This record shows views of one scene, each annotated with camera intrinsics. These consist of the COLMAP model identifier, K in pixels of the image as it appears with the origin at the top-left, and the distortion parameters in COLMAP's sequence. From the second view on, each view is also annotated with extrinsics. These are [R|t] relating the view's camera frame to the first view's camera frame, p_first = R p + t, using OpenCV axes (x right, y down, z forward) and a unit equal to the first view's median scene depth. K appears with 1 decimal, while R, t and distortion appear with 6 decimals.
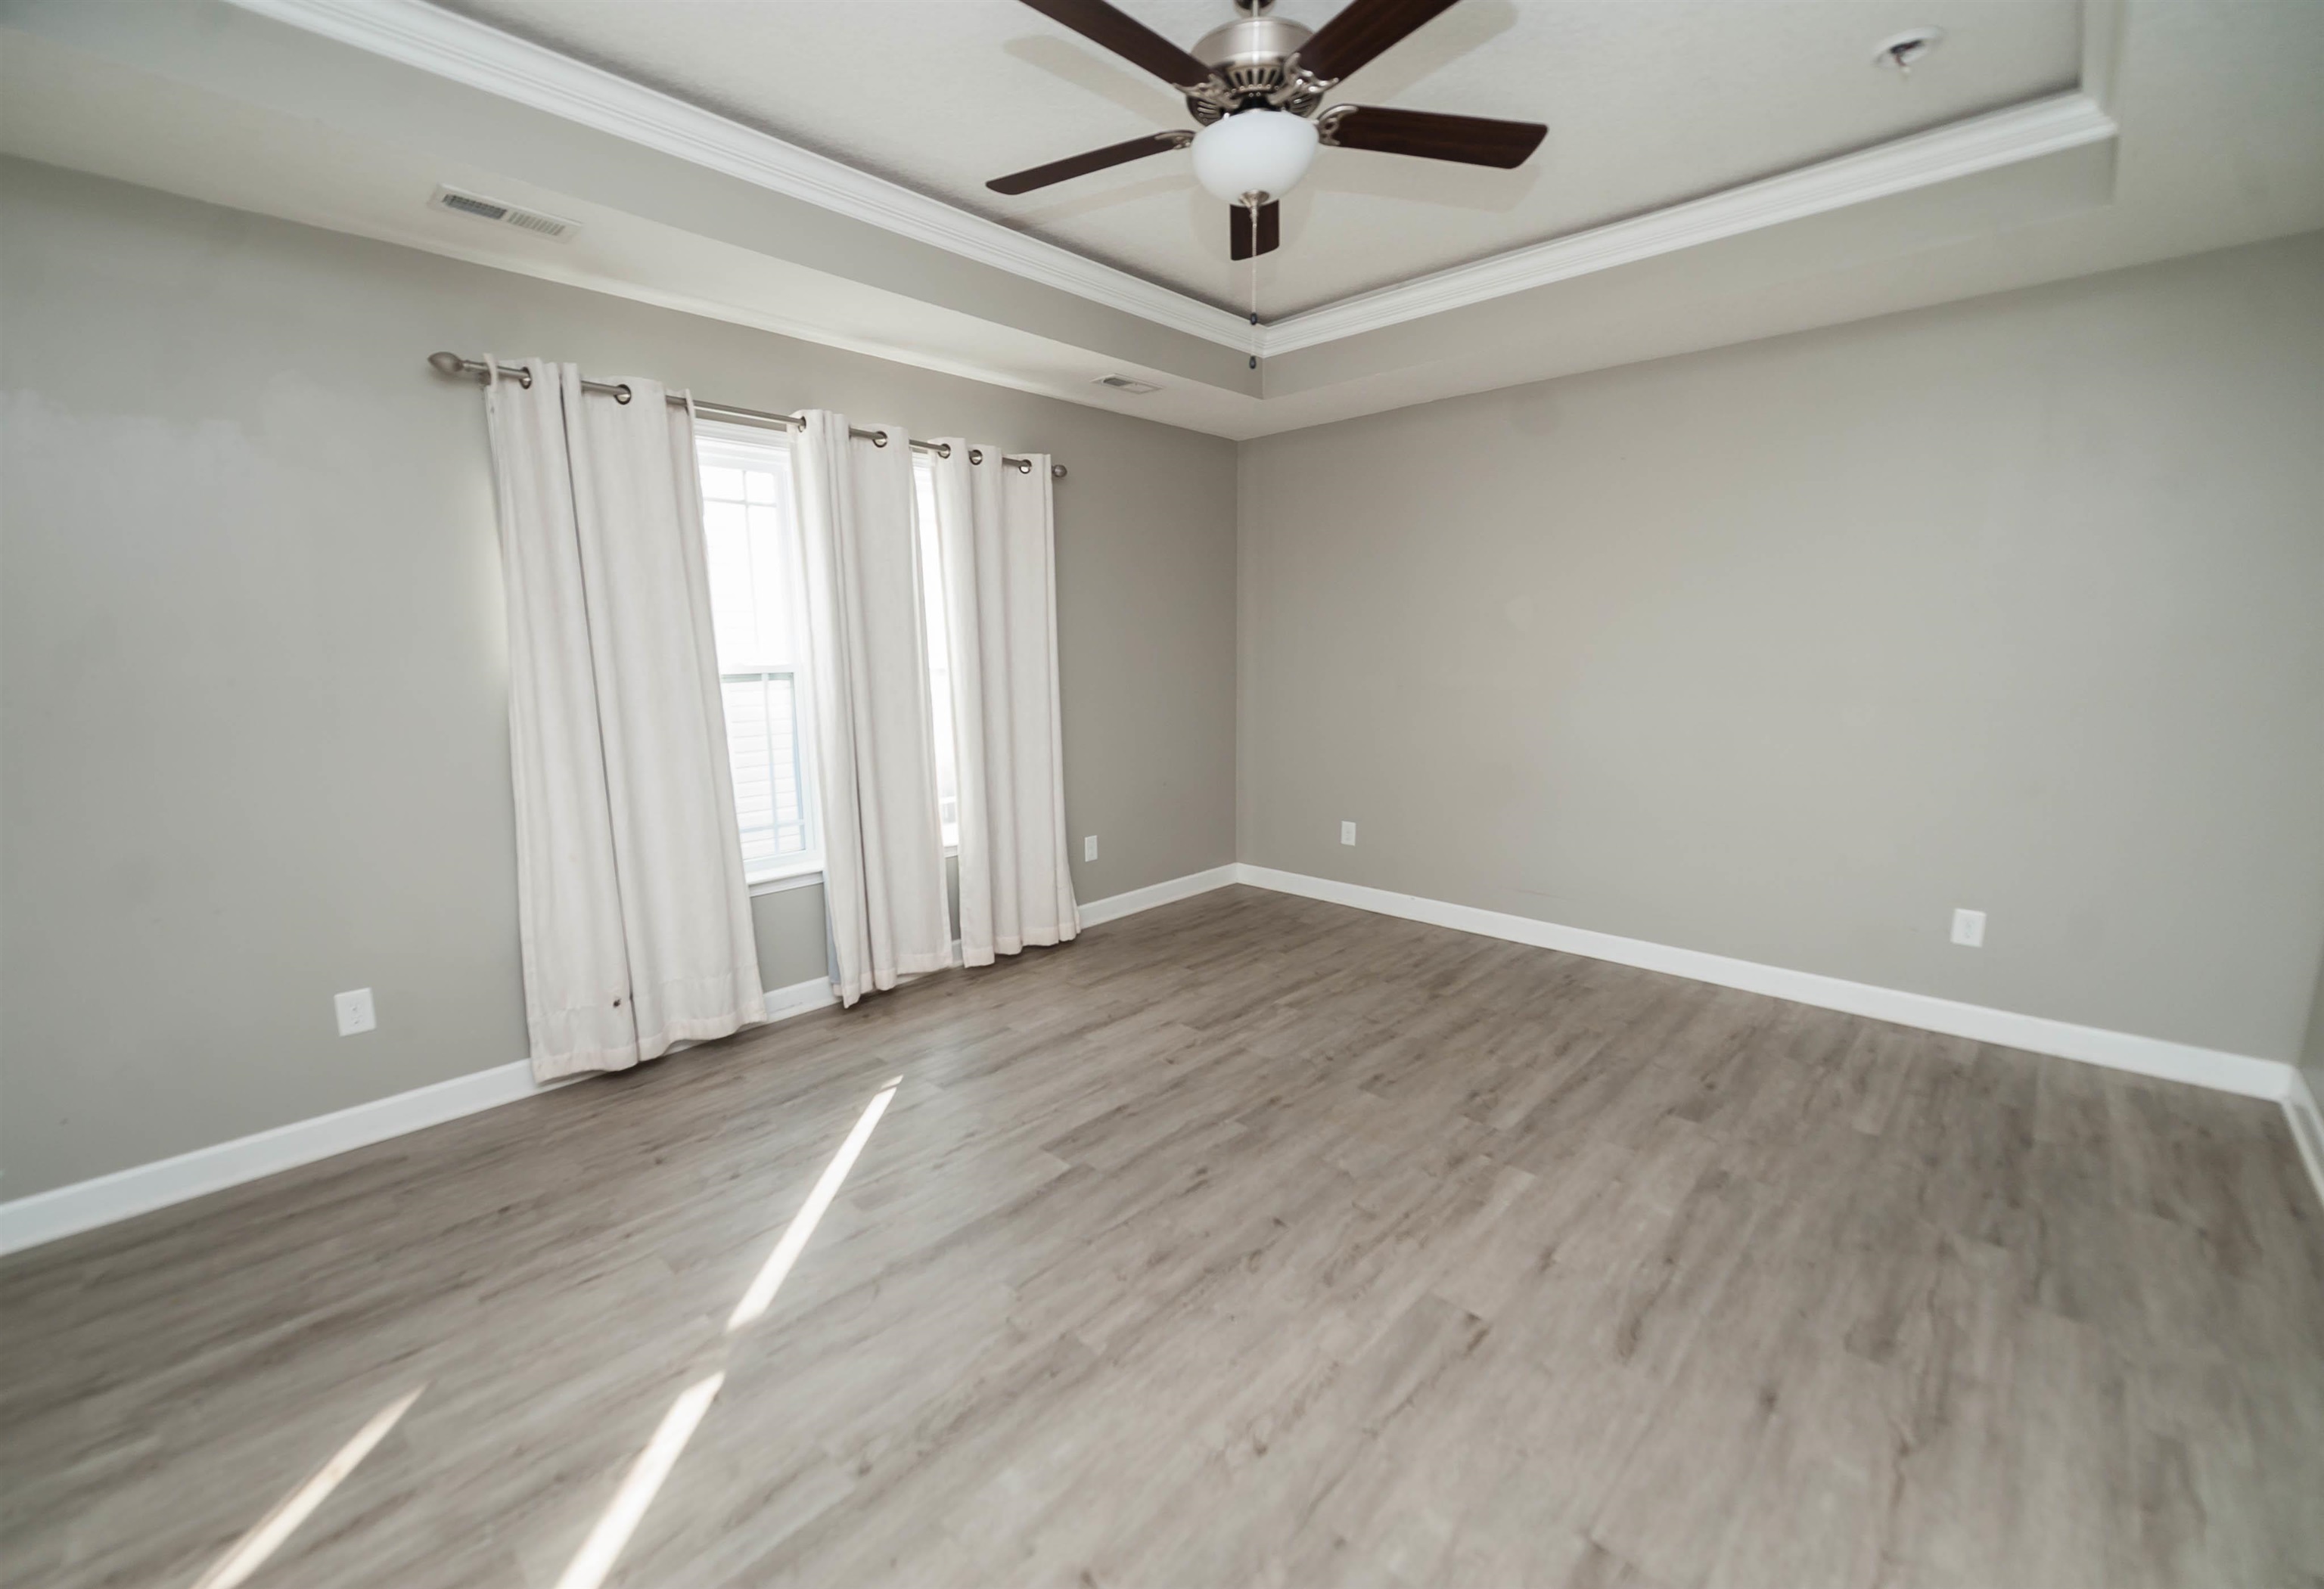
lens RADIAL K [[933.7, 0, 1130.5], [0, 933.7, 809.7], [0, 0, 1]] dist [0.010925, -0.000554]
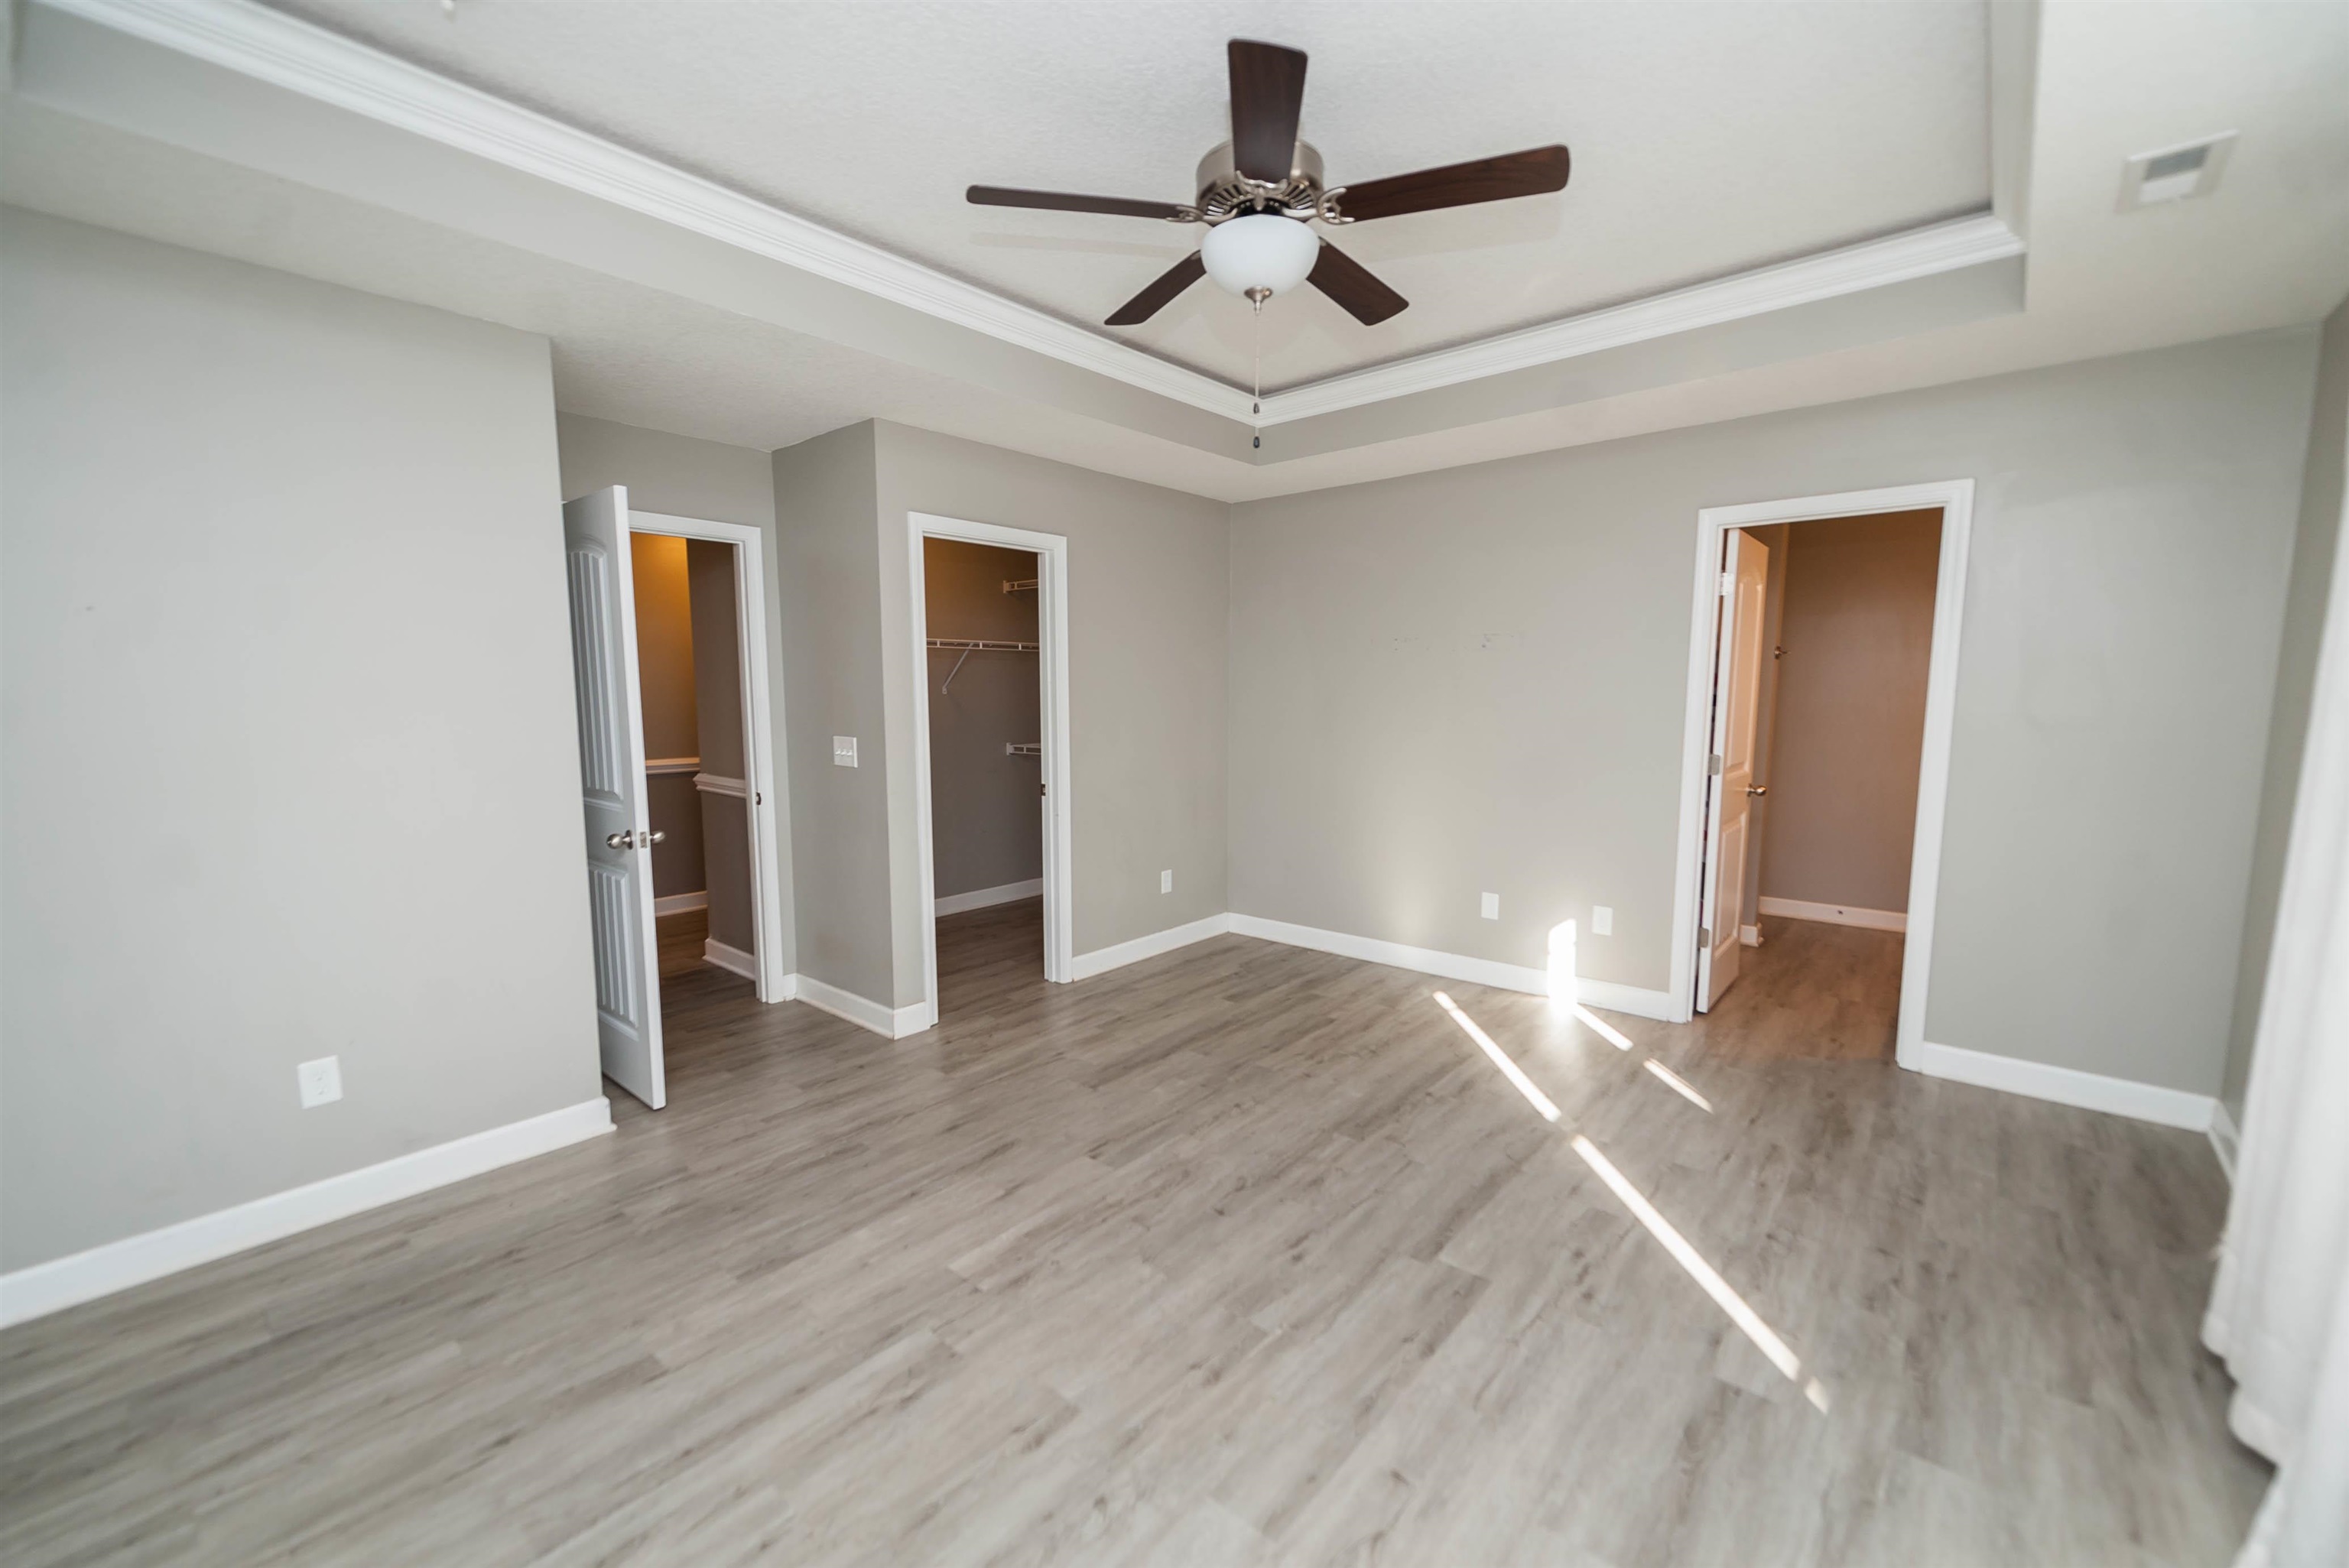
lens RADIAL K [[939.1, 0, 1179.4], [0, 939.1, 794.6], [0, 0, 1]] dist [0.015294, -0.006931]
pose [[-0.997375, 0.022410, -0.068850, 0.233963], [0.001696, 0.957869, 0.287201, -0.312817], [0.072385, 0.286330, -0.955393, 1.653336]]
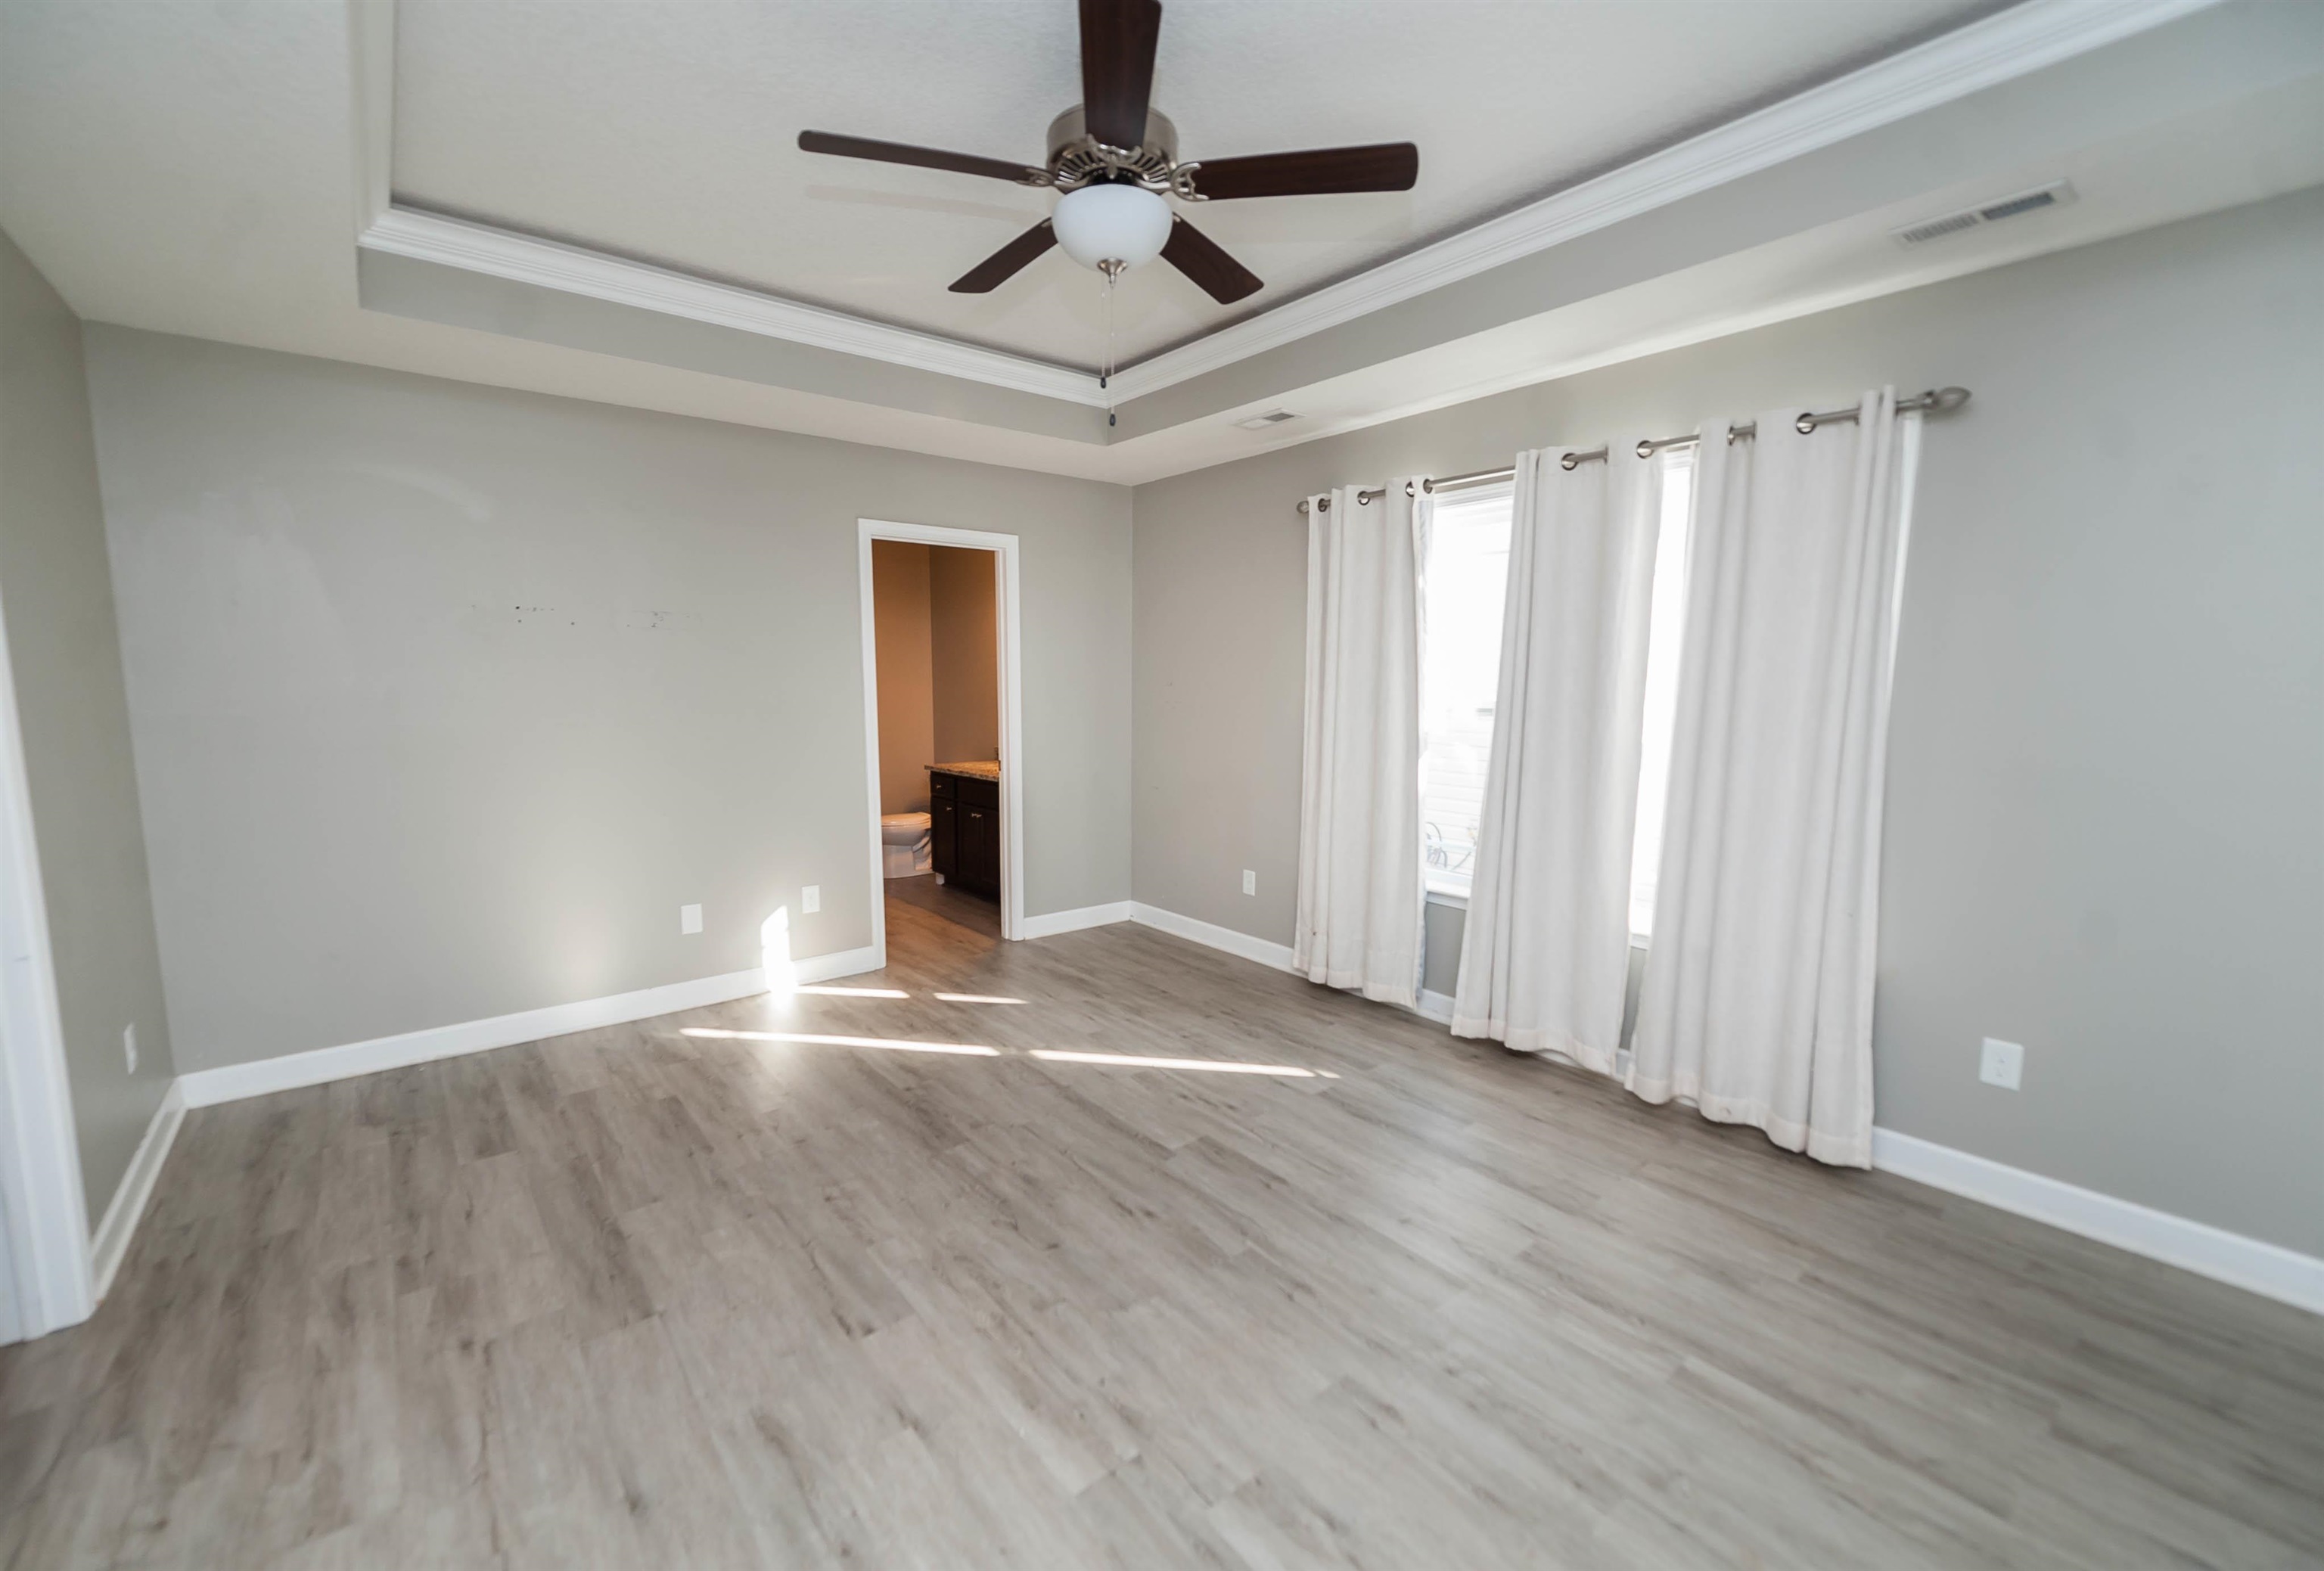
lens RADIAL K [[946.3, 0, 1144.0], [0, 946.3, 795.8], [0, 0, 1]] dist [0.006755, -0.000397]
pose [[-0.118297, 0.134198, -0.983868, 0.940139], [-0.178180, 0.971875, 0.153986, -0.184205], [0.976861, 0.193522, -0.091058, 0.936321]]
